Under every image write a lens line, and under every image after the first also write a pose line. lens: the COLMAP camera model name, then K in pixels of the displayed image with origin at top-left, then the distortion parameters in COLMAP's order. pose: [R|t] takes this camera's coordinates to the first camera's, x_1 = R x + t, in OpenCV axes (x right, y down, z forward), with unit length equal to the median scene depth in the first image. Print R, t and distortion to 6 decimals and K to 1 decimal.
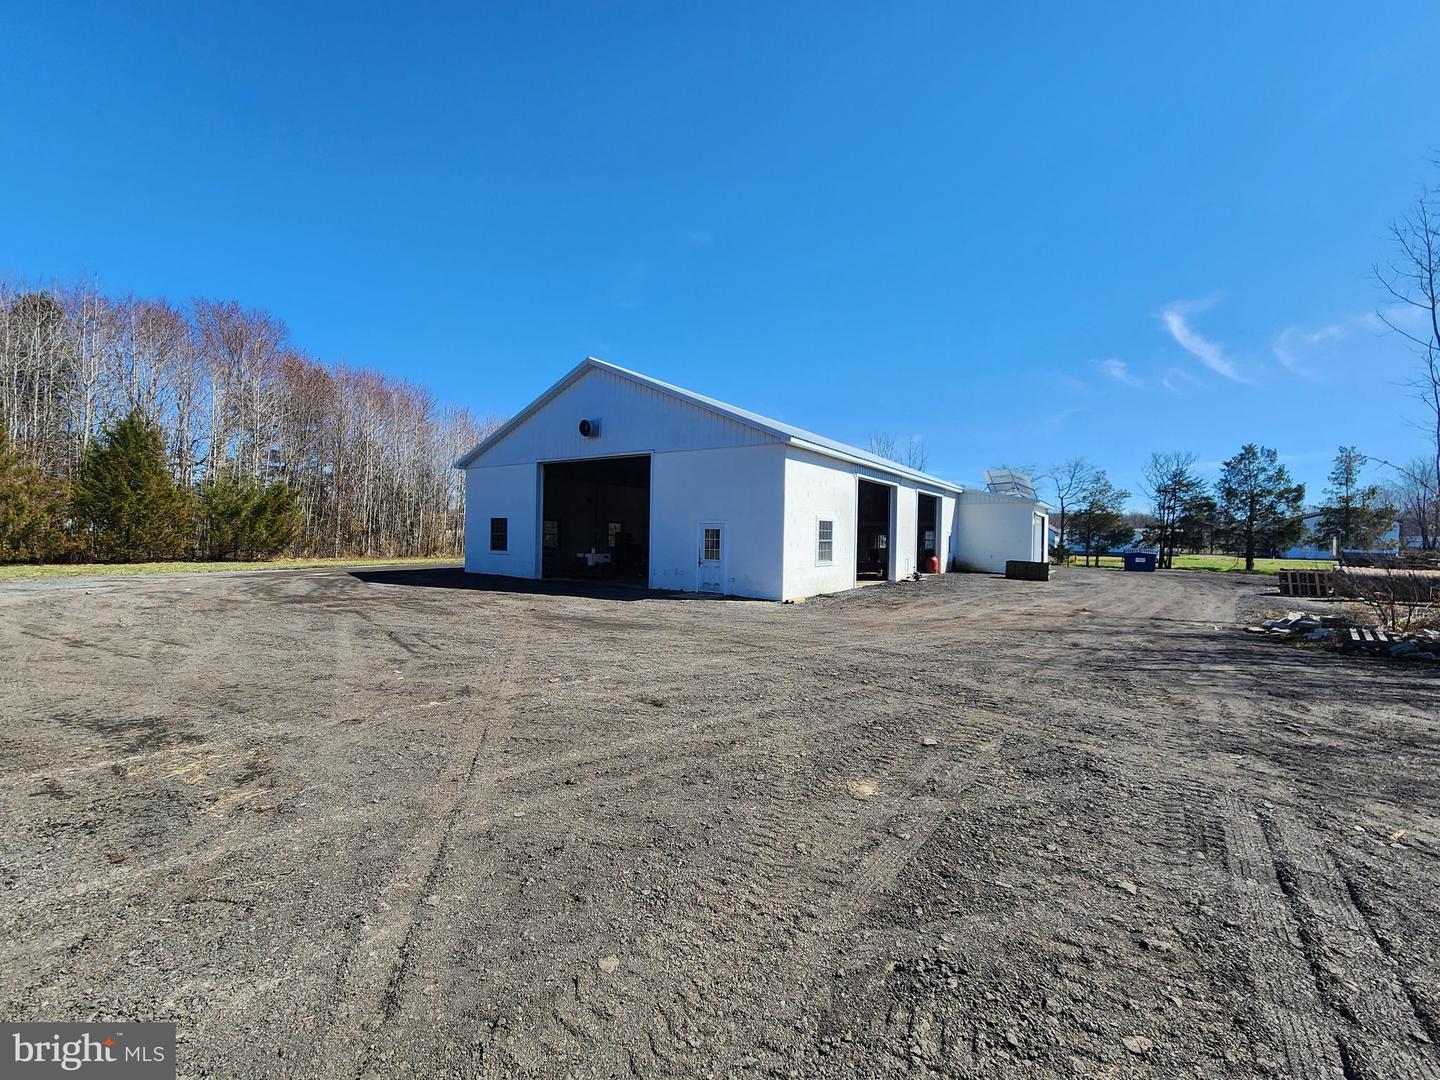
lens RADIAL K [[594.7, 0, 718.4], [0, 594.7, 537.3], [0, 0, 1]] dist [0.000337, -0.000394]
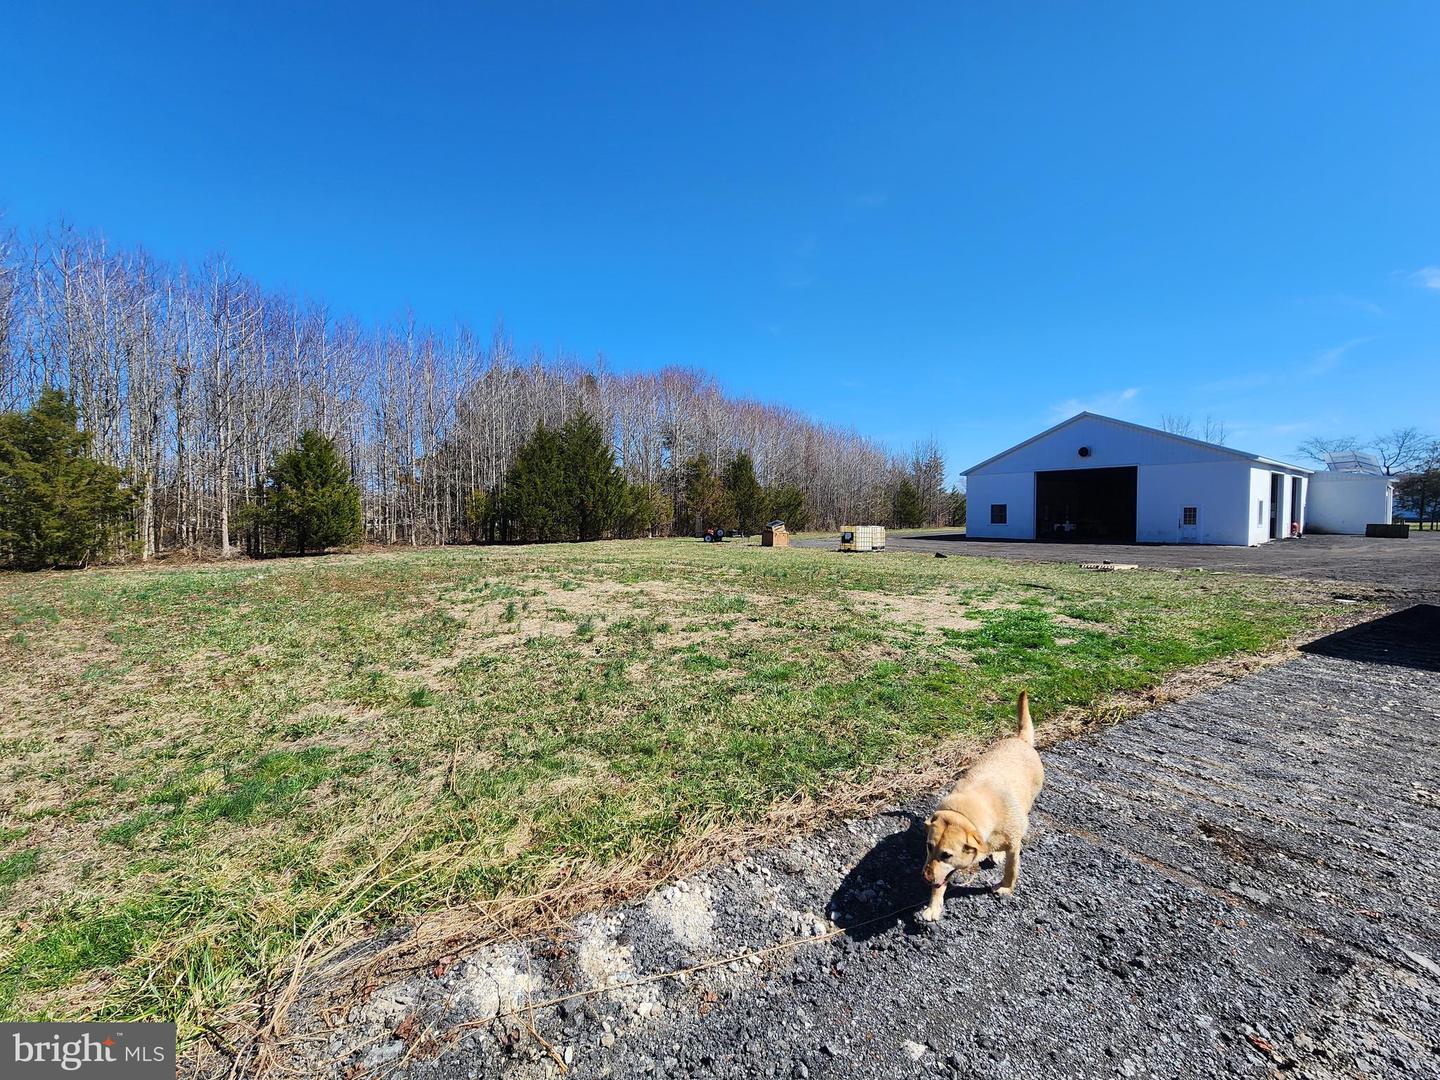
lens RADIAL K [[594.7, 0, 720.9], [0, 594.7, 542.2], [0, 0, 1]] dist [0.000337, -0.000394]
pose [[0.961038, -0.014176, -0.276053, -0.632832], [0.025865, 0.998914, 0.038751, -0.011102], [0.275204, -0.044381, 0.960361, -0.806713]]
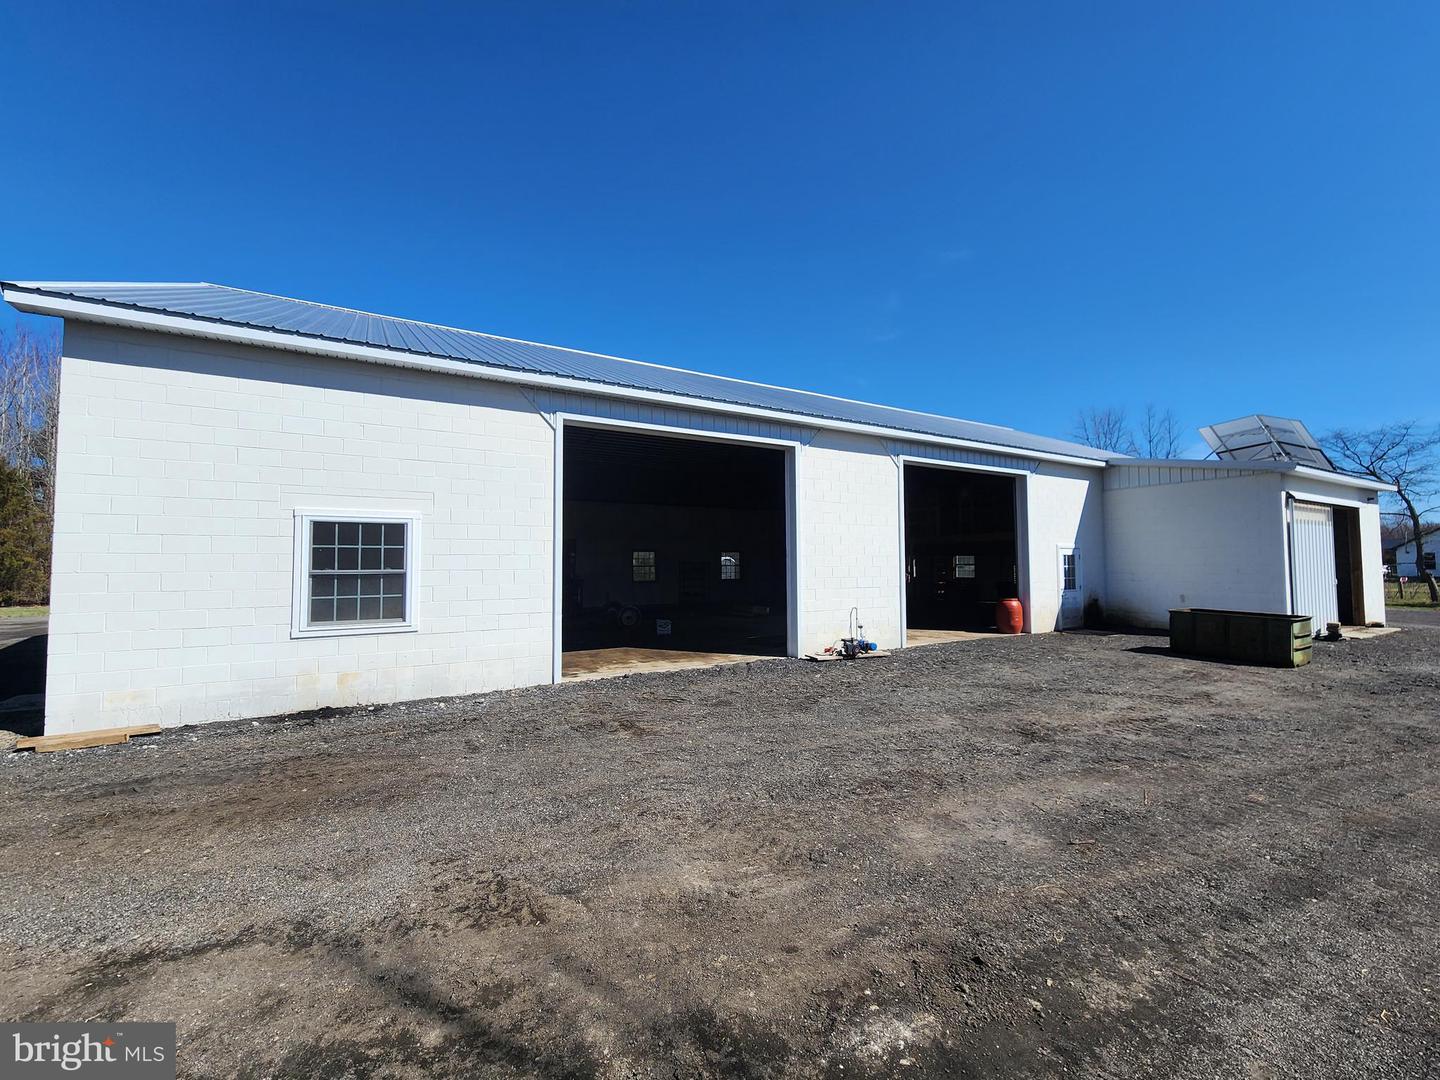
lens RADIAL K [[594.7, 0, 720.1], [0, 594.7, 546.9], [0, 0, 1]] dist [0.000337, -0.000394]
pose [[0.904669, -0.051603, -0.422980, 0.435114], [0.029120, 0.997806, -0.059450, 0.014870], [0.425119, 0.041465, 0.904187, 0.568098]]
